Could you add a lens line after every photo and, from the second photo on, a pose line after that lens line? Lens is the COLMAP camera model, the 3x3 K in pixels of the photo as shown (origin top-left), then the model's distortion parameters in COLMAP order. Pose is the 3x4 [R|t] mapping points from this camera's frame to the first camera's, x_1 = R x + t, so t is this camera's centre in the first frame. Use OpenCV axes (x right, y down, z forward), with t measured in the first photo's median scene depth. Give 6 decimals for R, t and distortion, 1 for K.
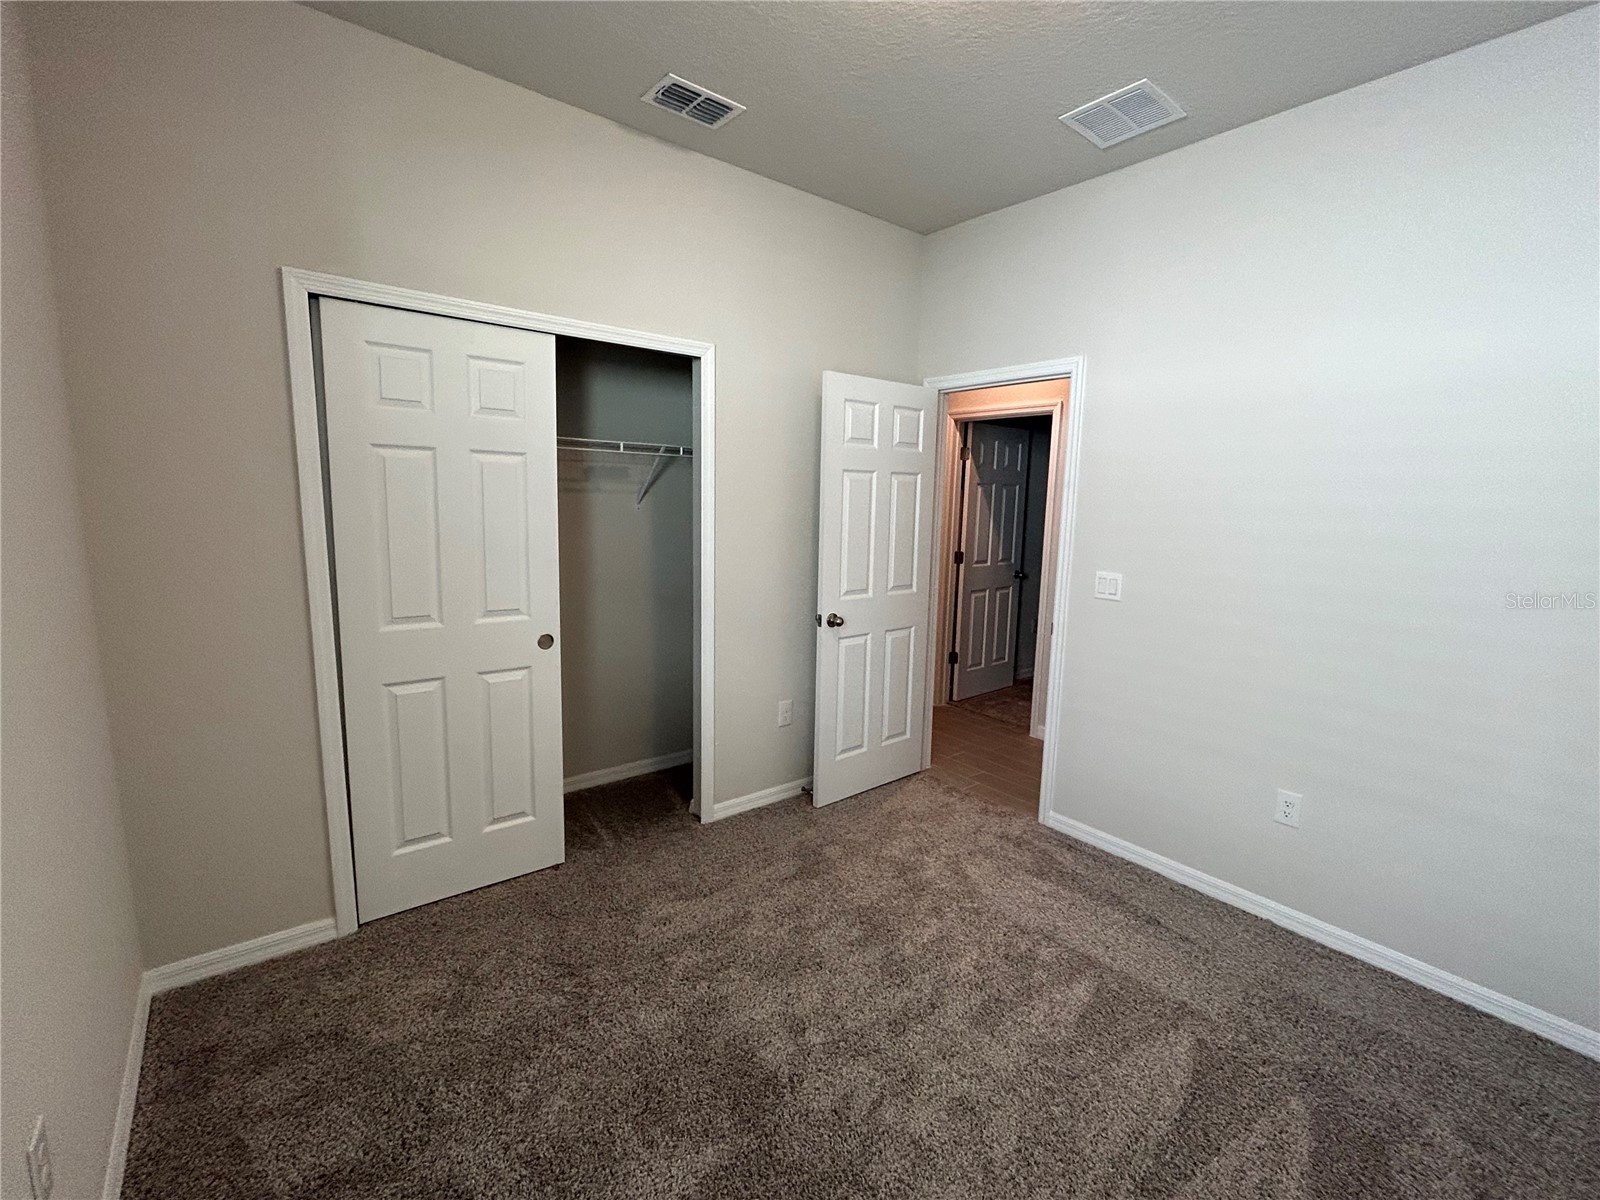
lens RADIAL K [[715.0, 0, 804.7], [0, 715.0, 609.6], [0, 0, 1]] dist [0.022469, -0.000059]
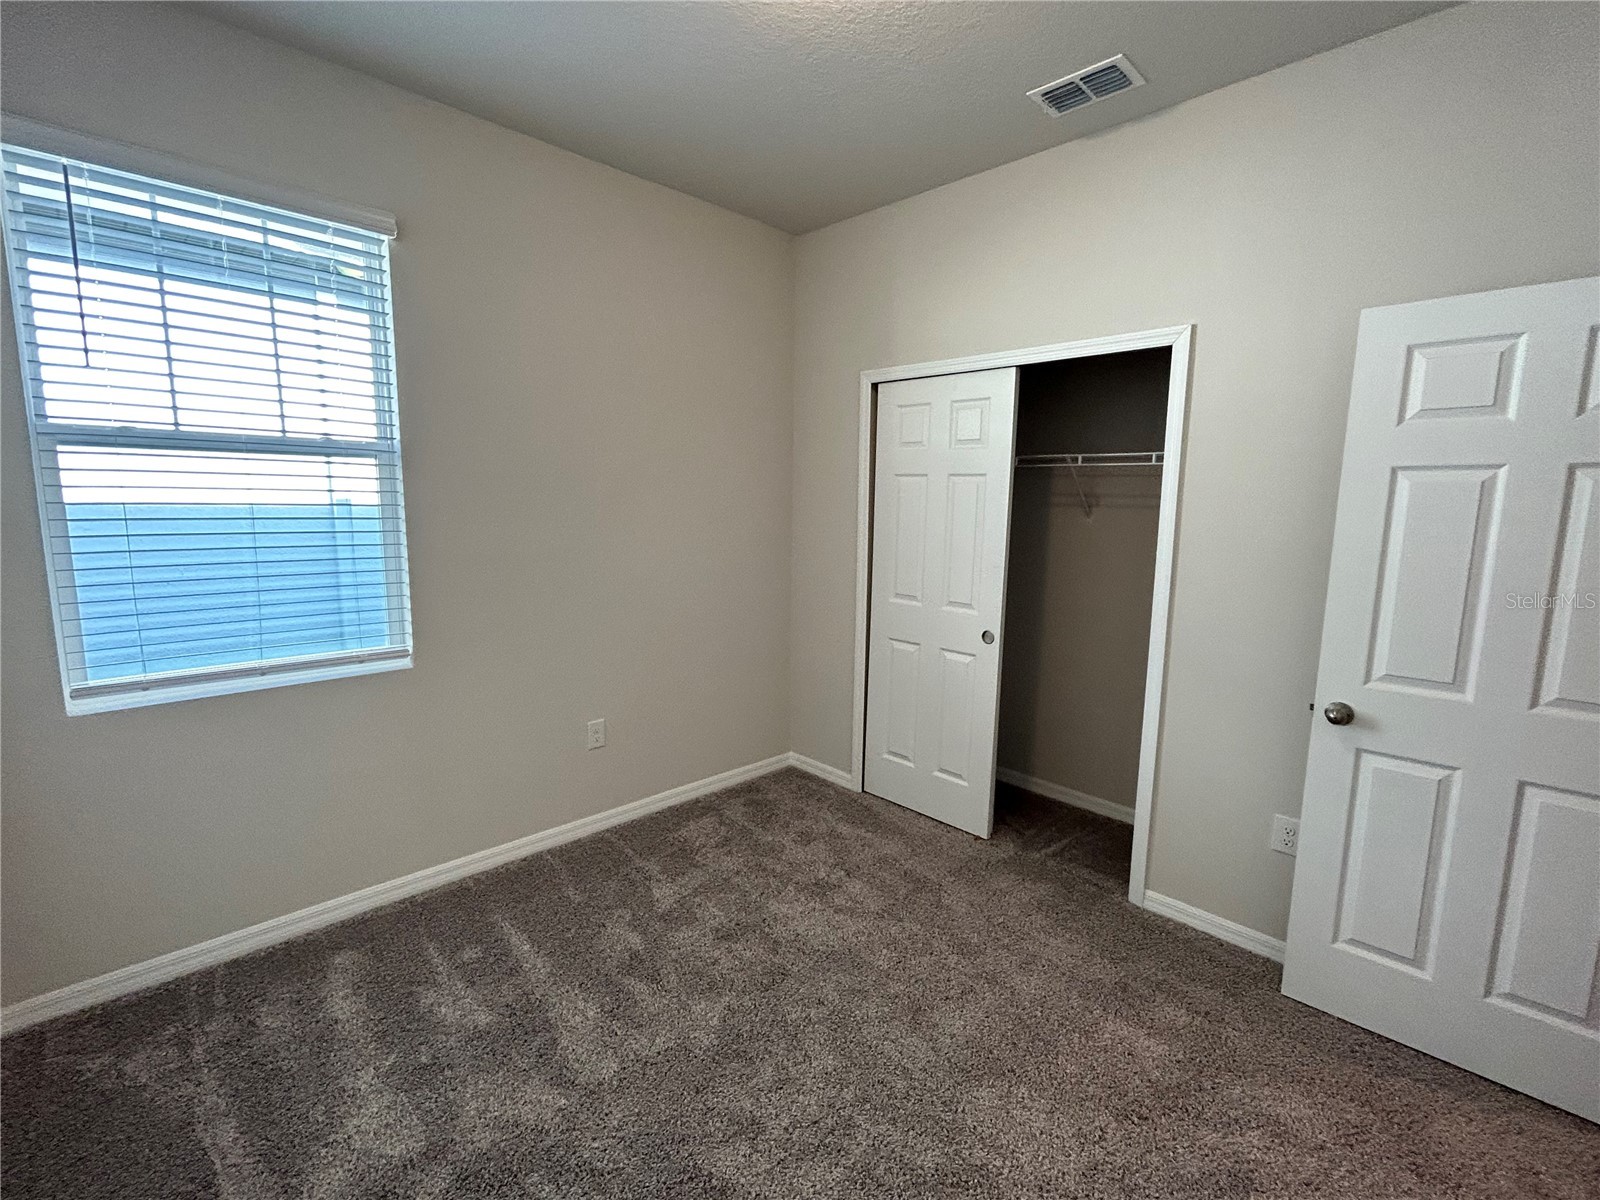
lens RADIAL K [[715.0, 0, 804.7], [0, 715.0, 609.6], [0, 0, 1]] dist [0.022469, -0.000059]
pose [[0.100865, 0.125689, -0.986929, 0.739453], [-0.177164, 0.978402, 0.106497, -0.068874], [0.978999, 0.164107, 0.120954, 0.578343]]
